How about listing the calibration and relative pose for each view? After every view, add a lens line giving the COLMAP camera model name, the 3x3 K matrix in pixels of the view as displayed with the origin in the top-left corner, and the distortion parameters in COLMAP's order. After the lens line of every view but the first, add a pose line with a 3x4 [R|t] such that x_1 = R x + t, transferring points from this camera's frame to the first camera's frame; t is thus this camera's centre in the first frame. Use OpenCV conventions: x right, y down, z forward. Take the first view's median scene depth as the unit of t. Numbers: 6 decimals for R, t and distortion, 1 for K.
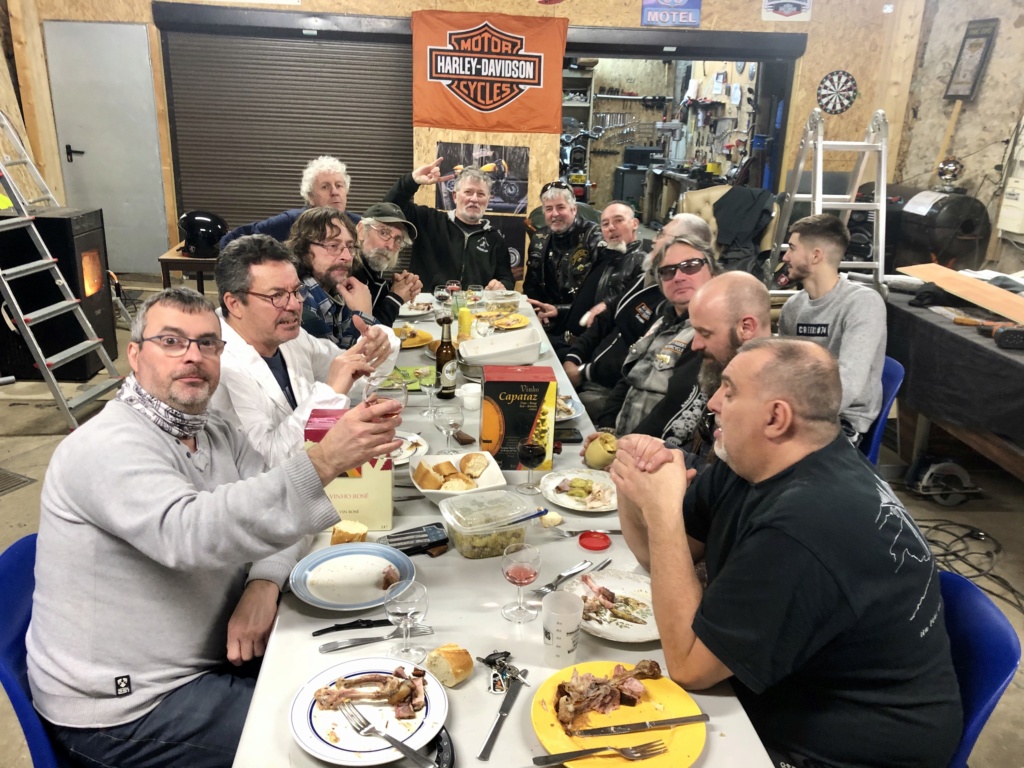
lens RADIAL K [[822.3, 0, 512.0], [0, 822.3, 384.0], [0, 0, 1]] dist [0.006242, -0.003891]
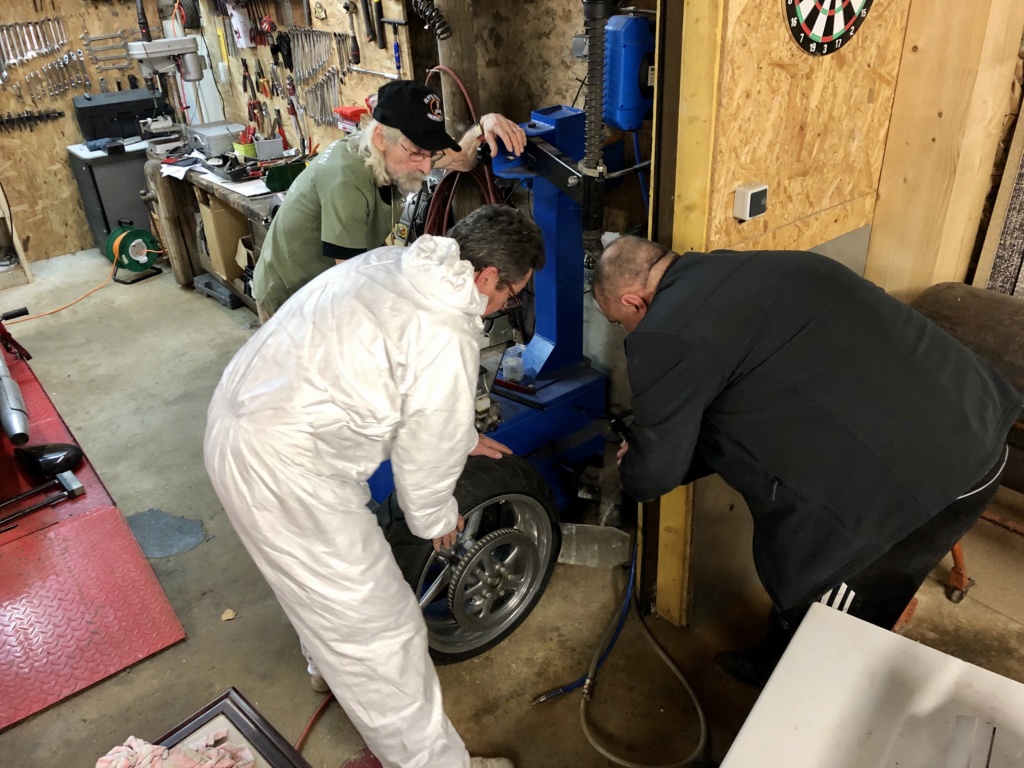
lens RADIAL K [[822.3, 0, 512.0], [0, 822.3, 384.0], [0, 0, 1]] dist [0.006242, -0.003891]
pose [[0.843704, -0.320396, 0.430709, 0.106144], [0.239800, 0.942795, 0.231588, -0.208467], [-0.480271, -0.092108, 0.872271, 0.538365]]
